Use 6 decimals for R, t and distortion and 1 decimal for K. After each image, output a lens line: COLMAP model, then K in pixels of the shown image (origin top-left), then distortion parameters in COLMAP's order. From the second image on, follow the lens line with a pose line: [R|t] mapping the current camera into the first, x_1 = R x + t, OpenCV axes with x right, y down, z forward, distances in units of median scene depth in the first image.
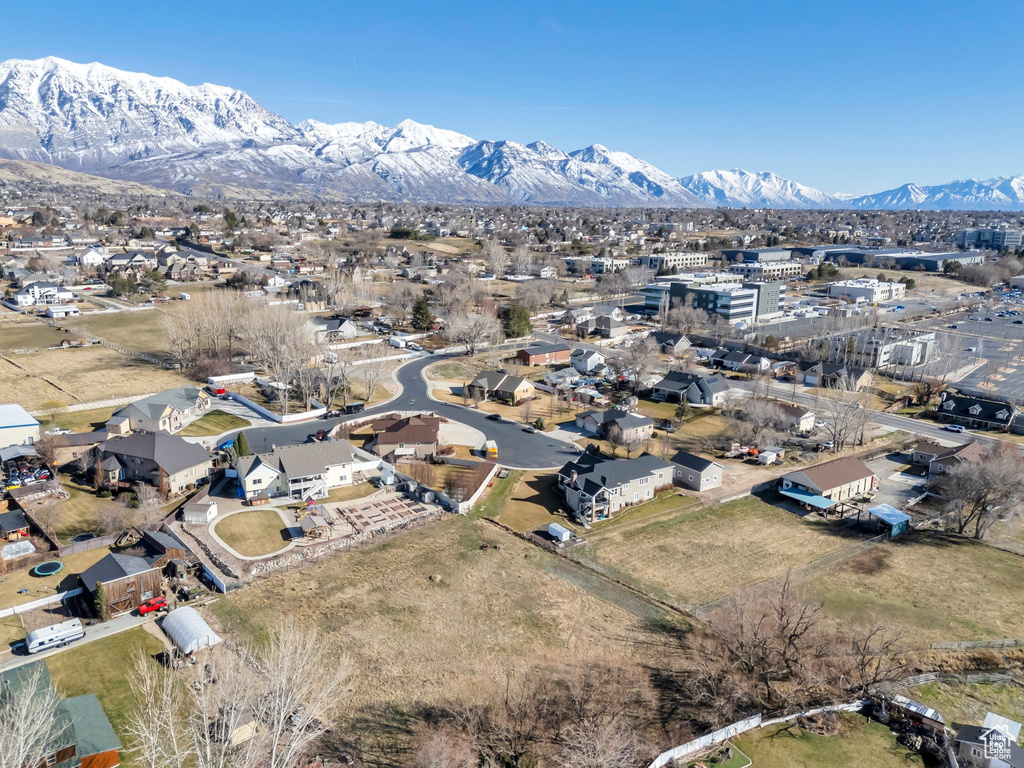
lens RADIAL K [[748.5, 0, 509.2], [0, 748.5, 381.9], [0, 0, 1]] dist [0.071042, -0.065500]
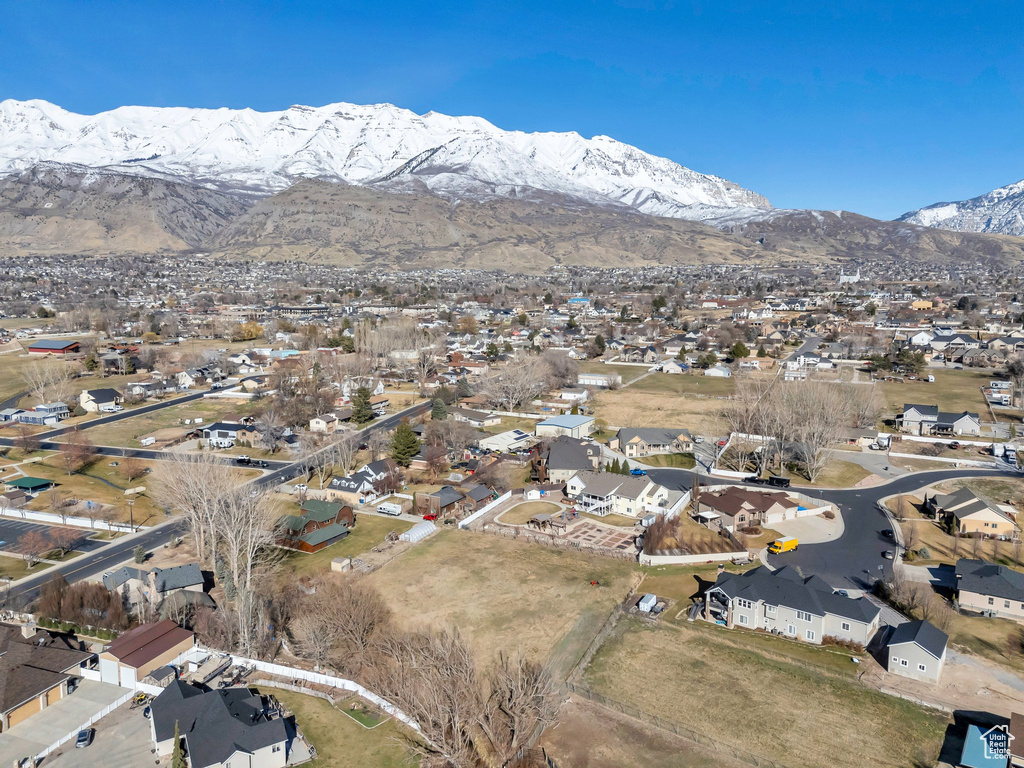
lens RADIAL K [[748.5, 0, 509.2], [0, 748.5, 381.9], [0, 0, 1]] dist [0.071042, -0.065500]
pose [[0.334900, 0.118575, -0.934763, 0.861886], [-0.219250, 0.974627, 0.045081, -0.088196], [0.916391, 0.189849, 0.352400, 0.388530]]
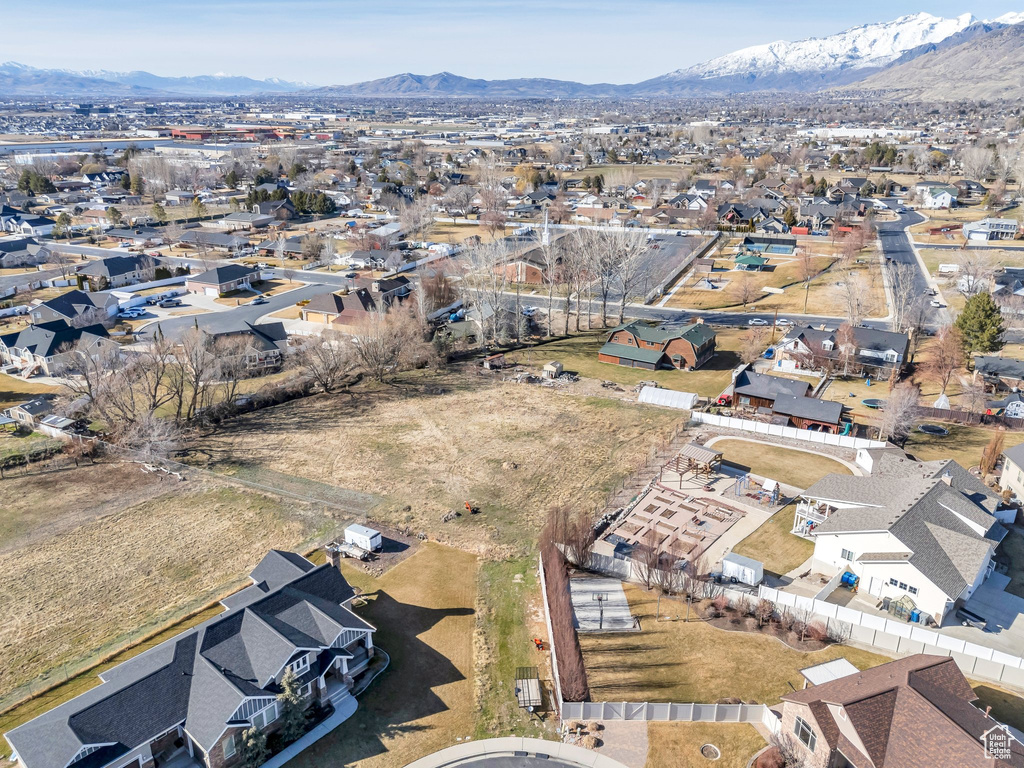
lens RADIAL K [[748.5, 0, 509.2], [0, 748.5, 381.9], [0, 0, 1]] dist [0.071042, -0.065500]
pose [[-0.959500, 0.076155, -0.271219, 0.100348], [-0.086491, 0.836630, 0.540897, -0.223430], [0.268102, 0.542449, -0.796160, 1.353454]]
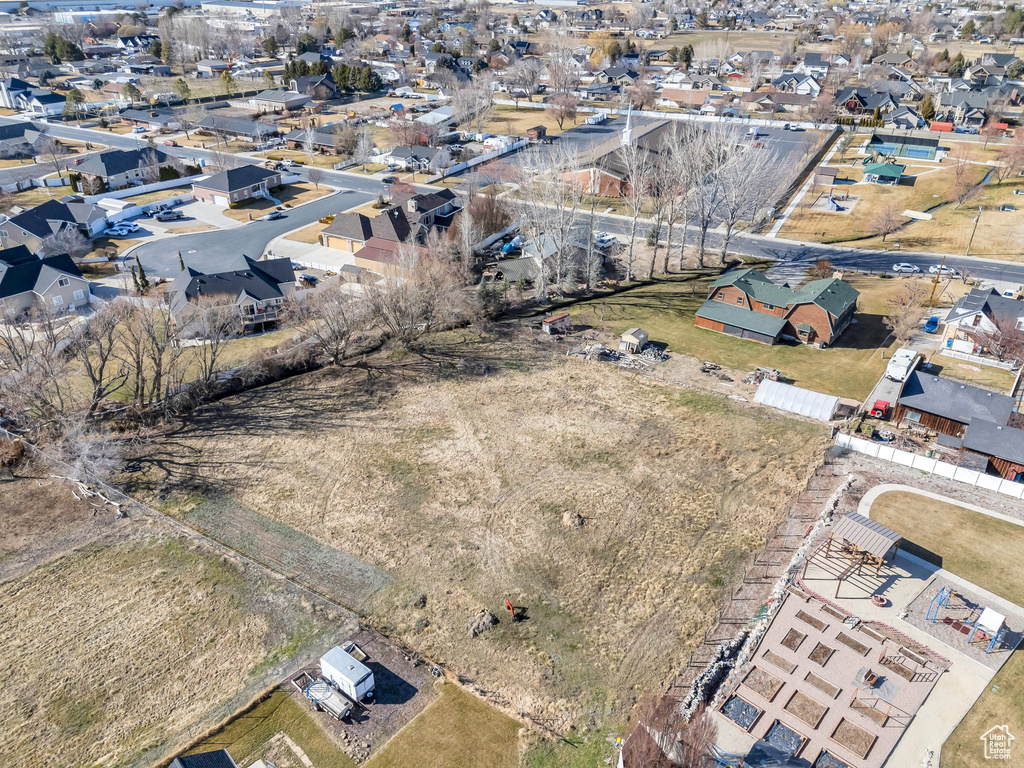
lens RADIAL K [[748.5, 0, 509.2], [0, 748.5, 381.9], [0, 0, 1]] dist [0.071042, -0.065500]
pose [[-0.979976, 0.073520, -0.185048, 0.041489], [-0.071730, 0.736596, 0.672519, -0.172725], [0.185749, 0.672325, -0.716572, 1.123235]]
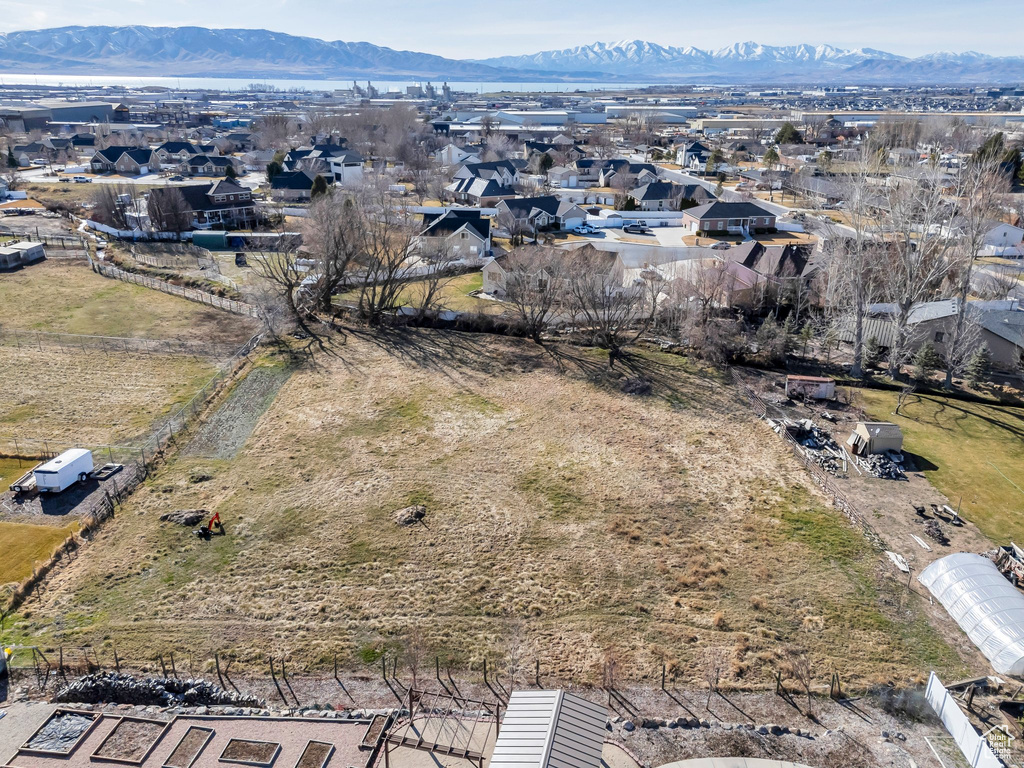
lens RADIAL K [[748.5, 0, 509.2], [0, 748.5, 381.9], [0, 0, 1]] dist [0.071042, -0.065500]
pose [[-0.722770, -0.273211, 0.634790, -0.327959], [0.140990, 0.840925, 0.522462, -0.015628], [-0.676553, 0.467119, -0.569276, 0.984075]]
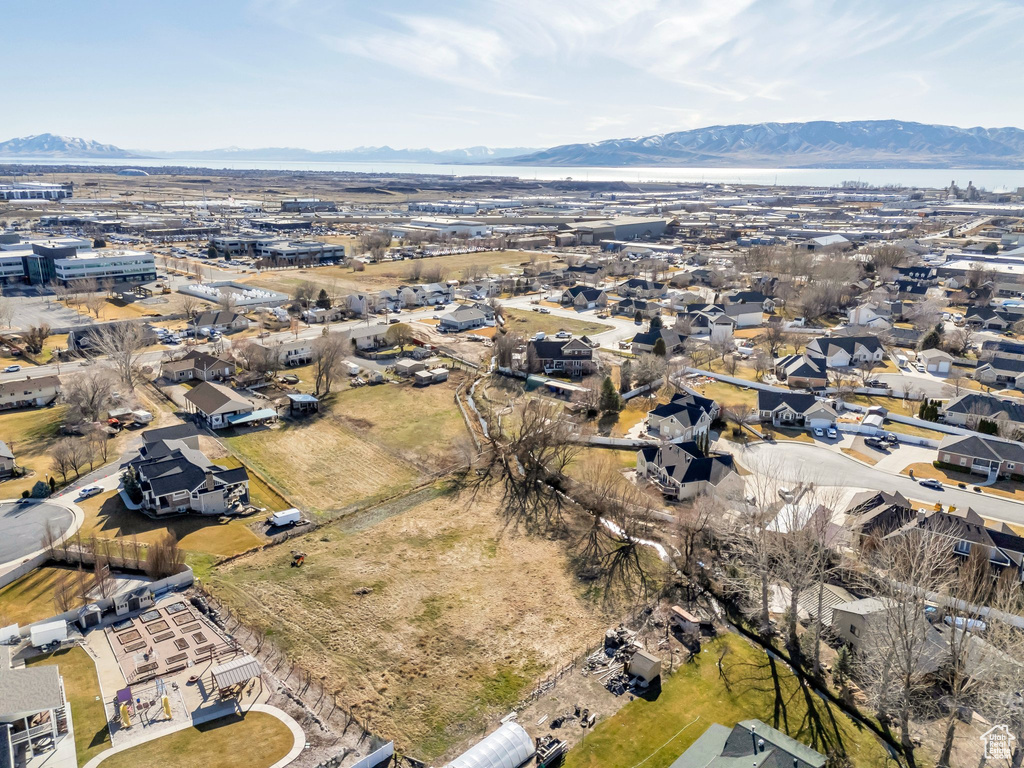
lens RADIAL K [[748.5, 0, 509.2], [0, 748.5, 381.9], [0, 0, 1]] dist [0.071042, -0.065500]
pose [[-0.070343, -0.291022, 0.954127, -0.727631], [0.220834, 0.928220, 0.299400, -0.154158], [-0.972771, 0.231765, -0.001026, 0.658128]]
